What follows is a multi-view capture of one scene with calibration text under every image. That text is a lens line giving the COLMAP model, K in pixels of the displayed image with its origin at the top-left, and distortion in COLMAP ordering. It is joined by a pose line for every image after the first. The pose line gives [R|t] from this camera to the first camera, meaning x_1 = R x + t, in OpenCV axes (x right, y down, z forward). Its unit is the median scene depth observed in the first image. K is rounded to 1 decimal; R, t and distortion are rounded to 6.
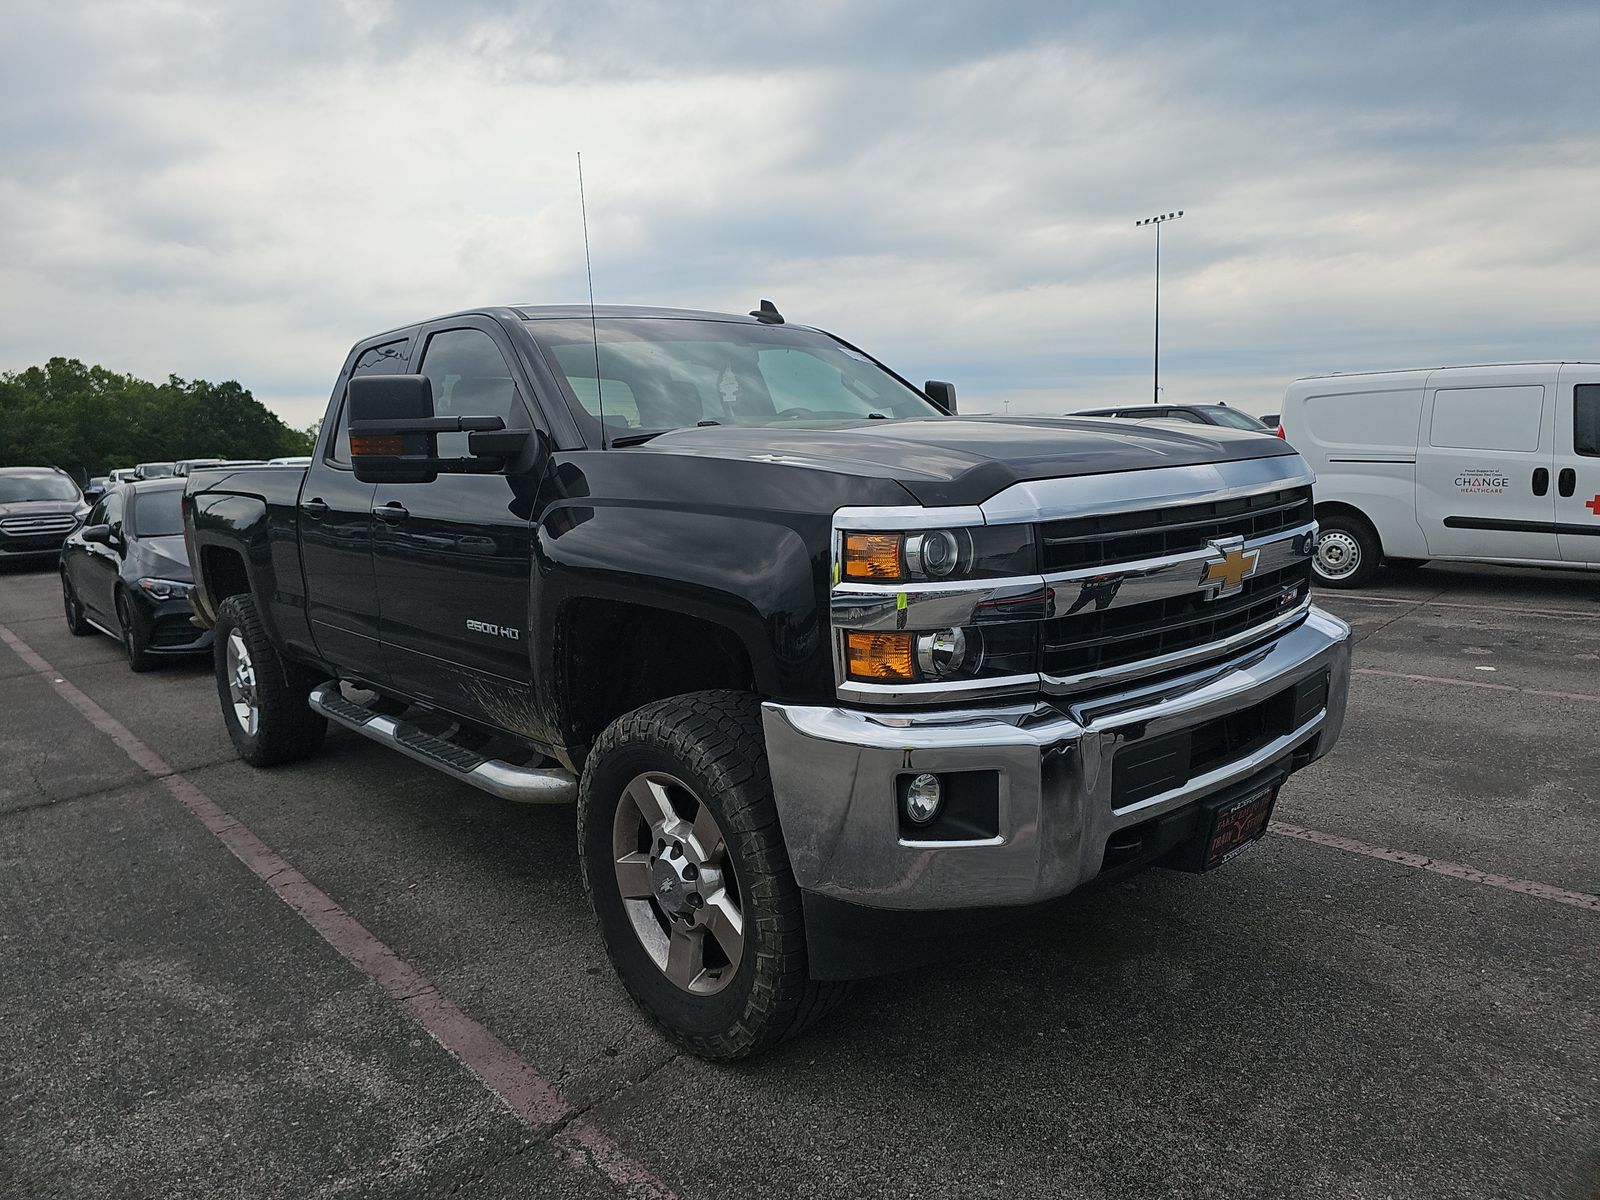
lens RADIAL K [[1058.3, 0, 800.1], [0, 1058.3, 588.0], [0, 0, 1]] dist [0.034270, -0.022114]
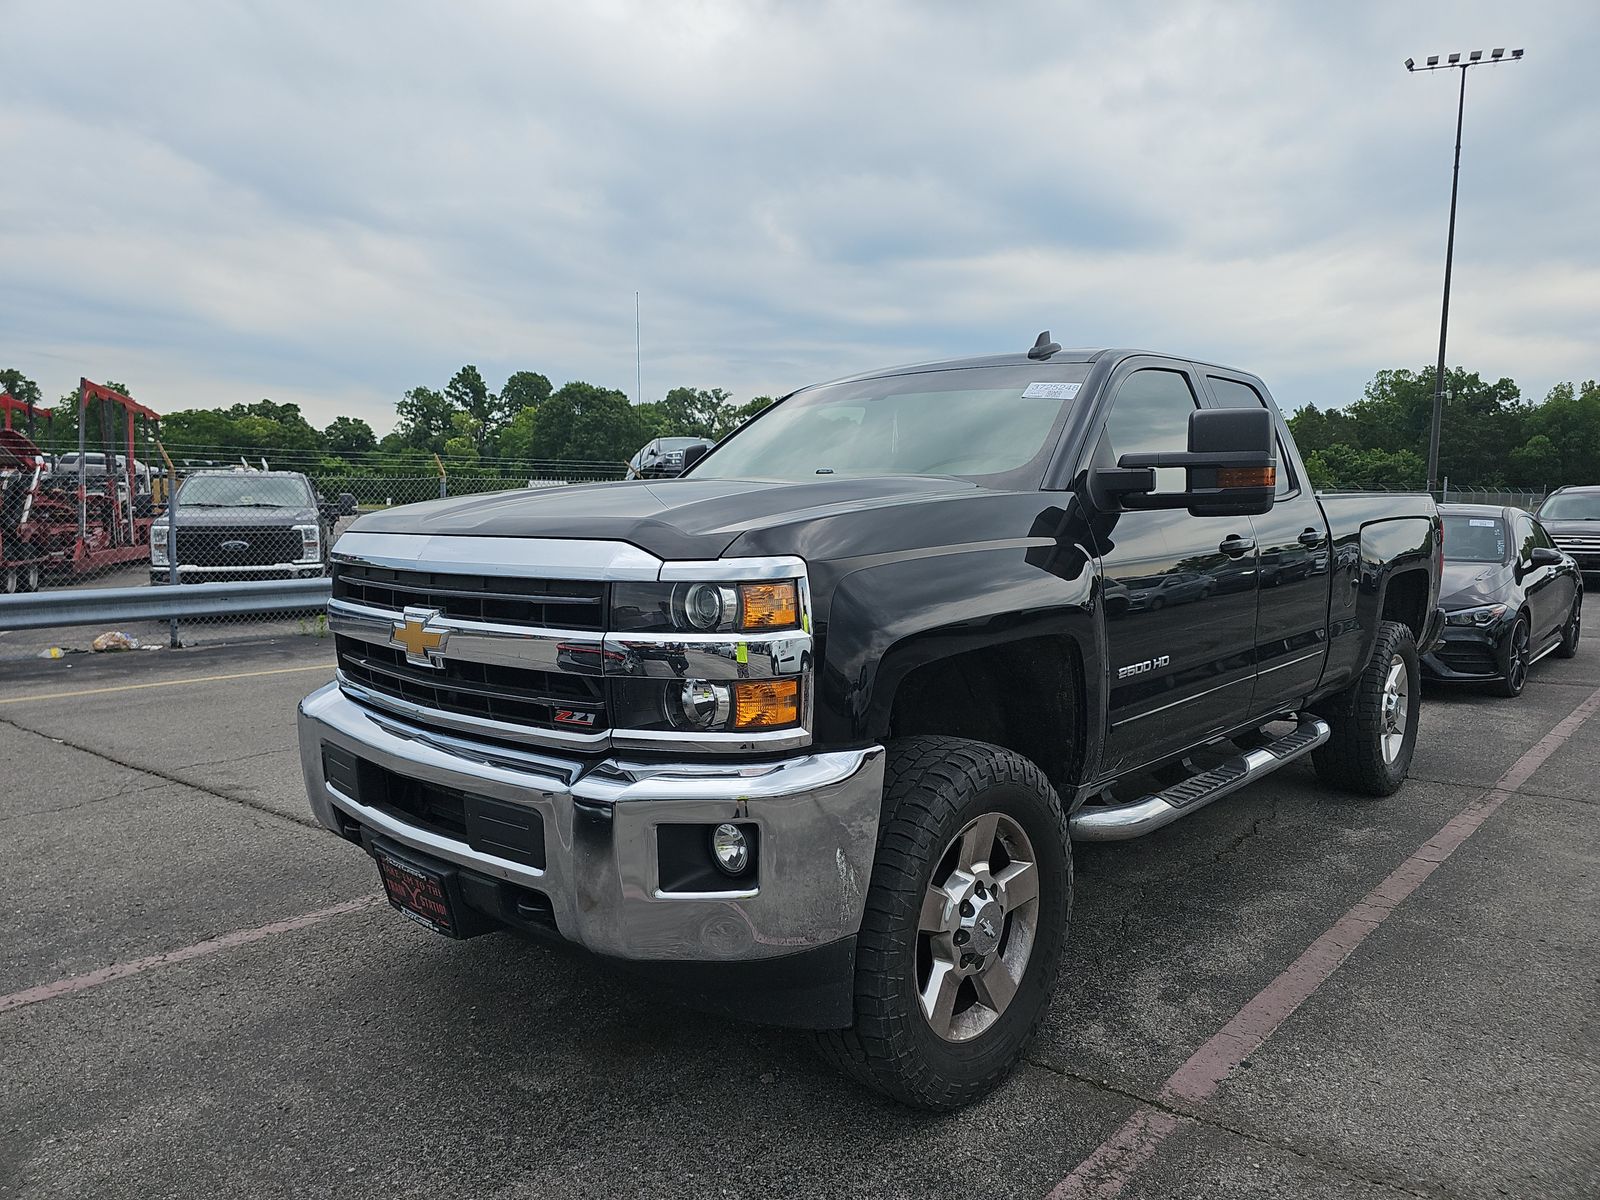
lens RADIAL K [[1058.3, 0, 798.6], [0, 1058.3, 606.4], [0, 0, 1]] dist [0.034270, -0.022114]
pose [[0.098184, 0.140085, -0.985259, 1.424450], [-0.132144, 0.983111, 0.126611, -0.223582], [0.986356, 0.117765, 0.115037, 1.226305]]
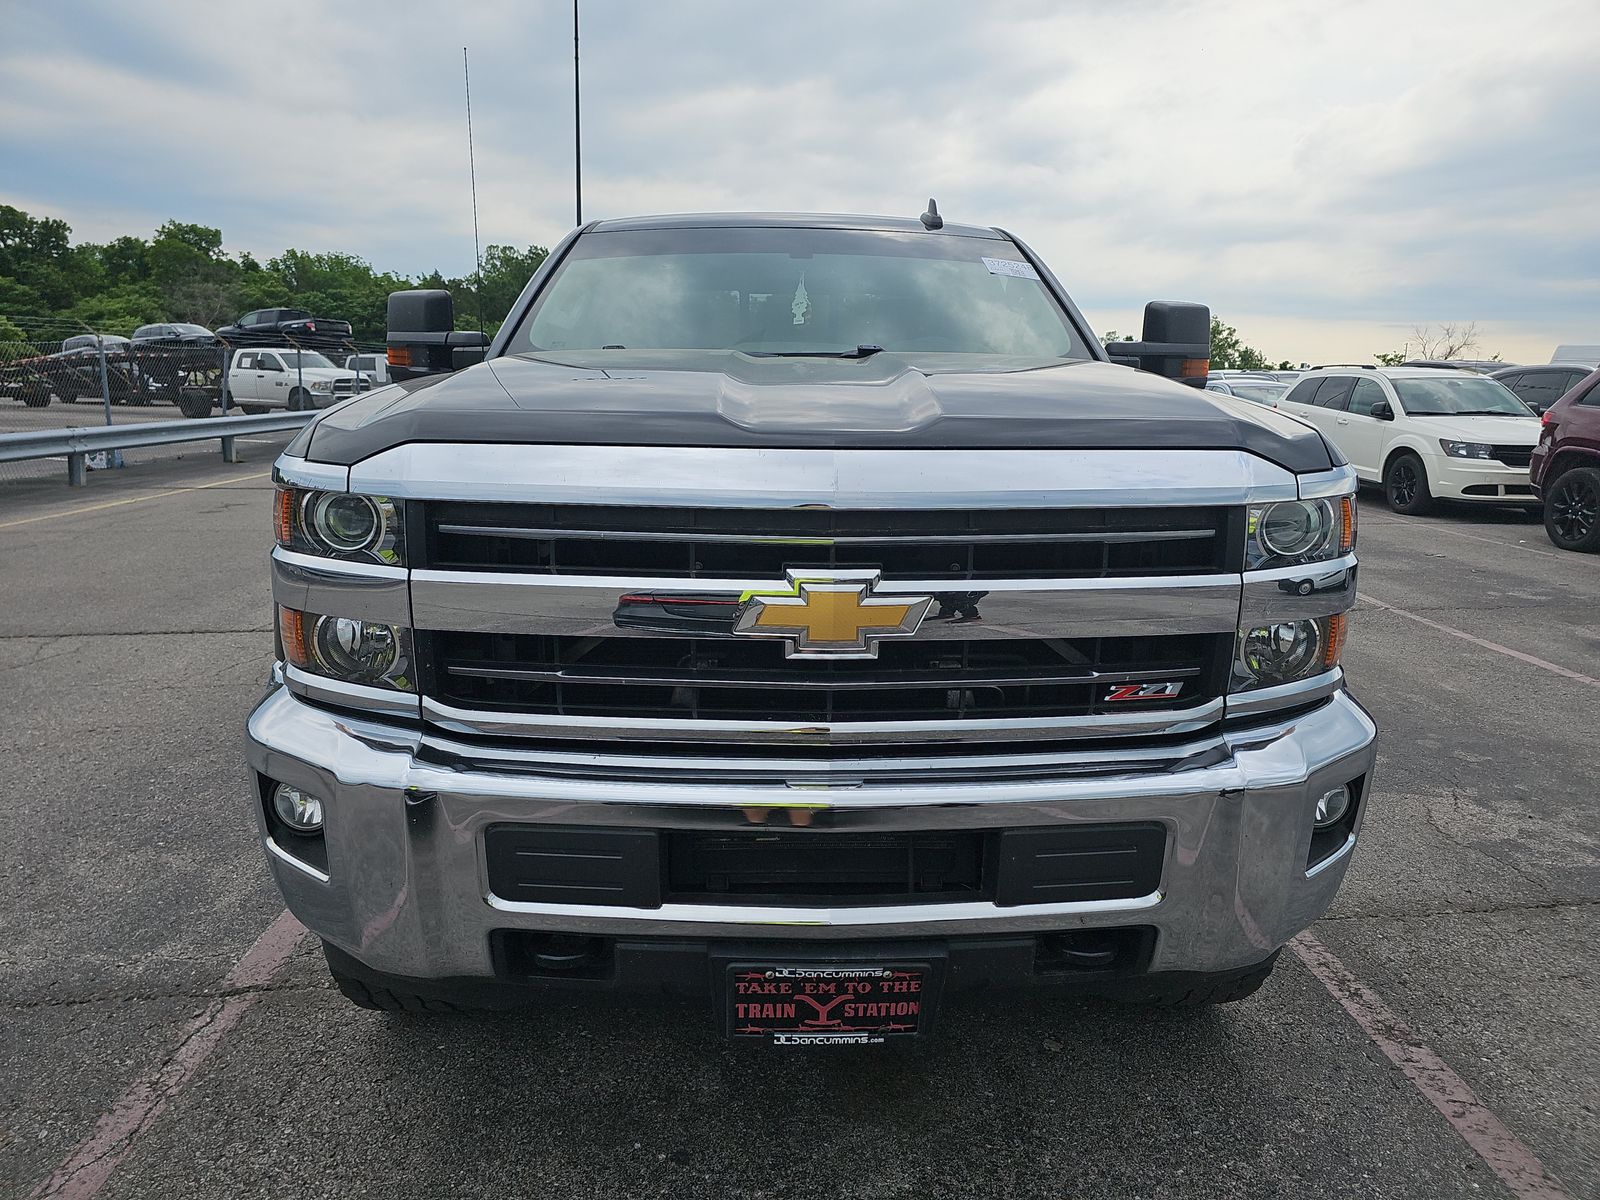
lens RADIAL K [[1058.3, 0, 802.3], [0, 1058.3, 614.2], [0, 0, 1]] dist [0.034270, -0.022114]
pose [[0.765087, 0.195297, -0.613596, 0.768311], [-0.133496, 0.980302, 0.145559, -0.108590], [0.629937, -0.029453, 0.776088, 0.494333]]
